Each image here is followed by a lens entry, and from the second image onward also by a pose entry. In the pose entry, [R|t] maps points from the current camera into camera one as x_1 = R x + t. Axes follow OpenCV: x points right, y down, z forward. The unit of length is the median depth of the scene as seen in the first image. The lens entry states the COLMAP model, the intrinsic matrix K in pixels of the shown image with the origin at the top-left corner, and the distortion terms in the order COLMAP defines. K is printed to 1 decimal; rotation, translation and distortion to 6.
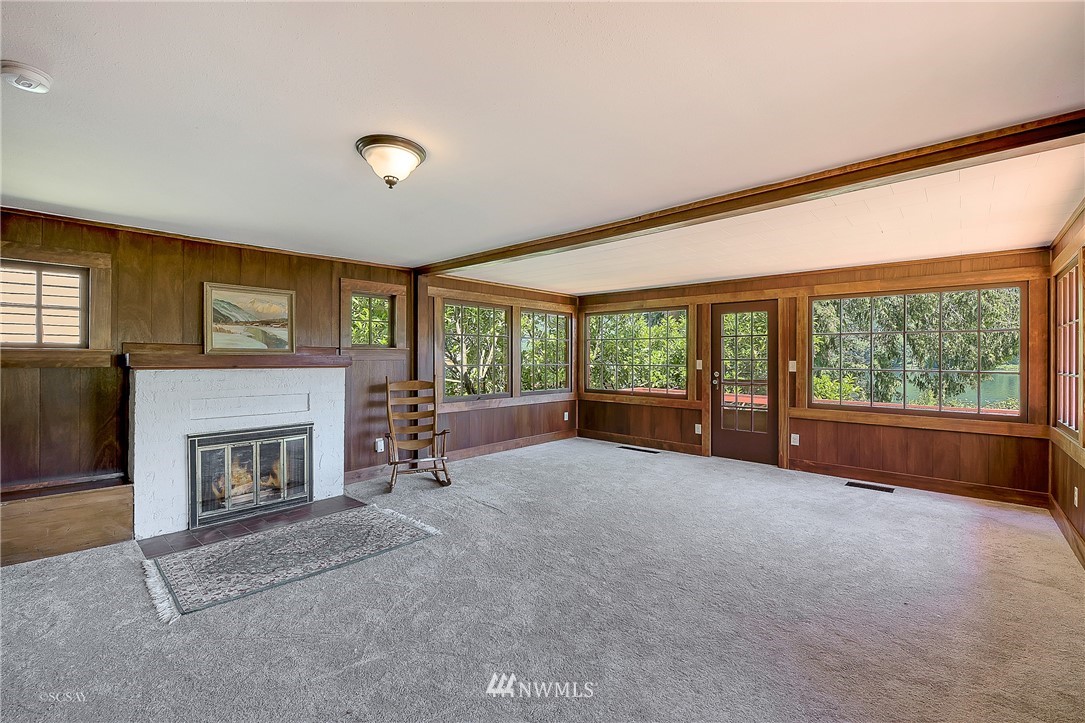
lens RADIAL K [[456.4, 0, 547.3], [0, 456.4, 359.1], [0, 0, 1]] dist [-0.011875, -0.000535]
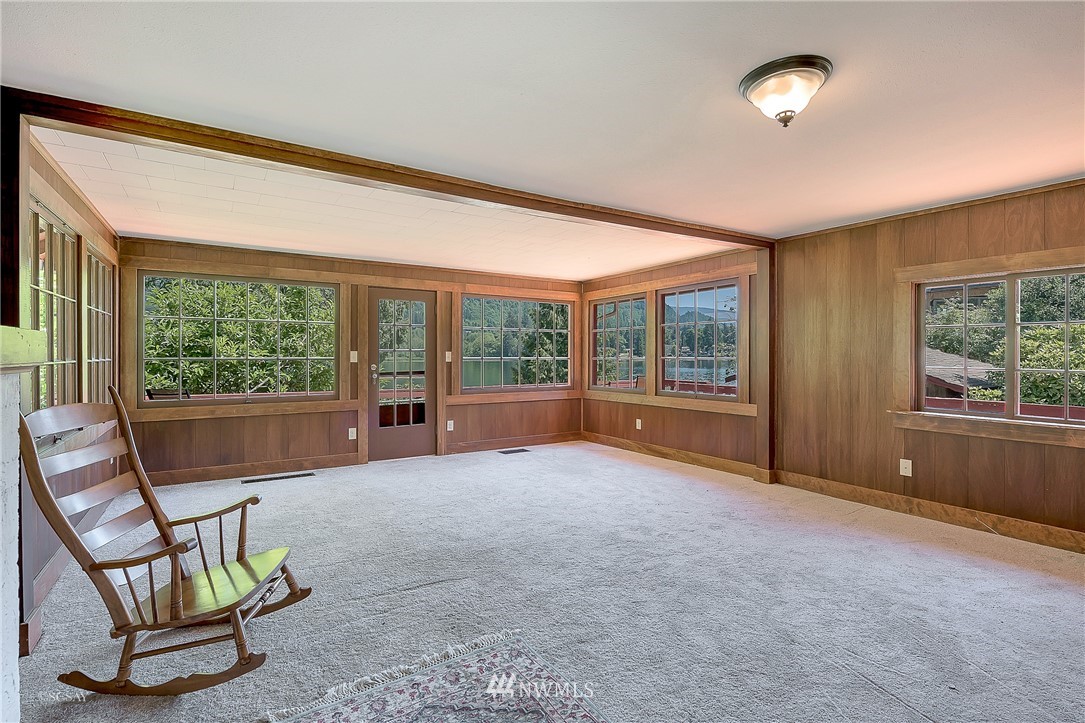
lens RADIAL K [[503.3, 0, 542.5], [0, 503.3, 361.5], [0, 0, 1]] dist [-0.009910, -0.000884]
pose [[0.265502, -0.019356, 0.963916, -0.632537], [0.003068, 0.999810, 0.019232, 0.005986], [-0.964105, -0.002149, 0.265511, 0.572384]]
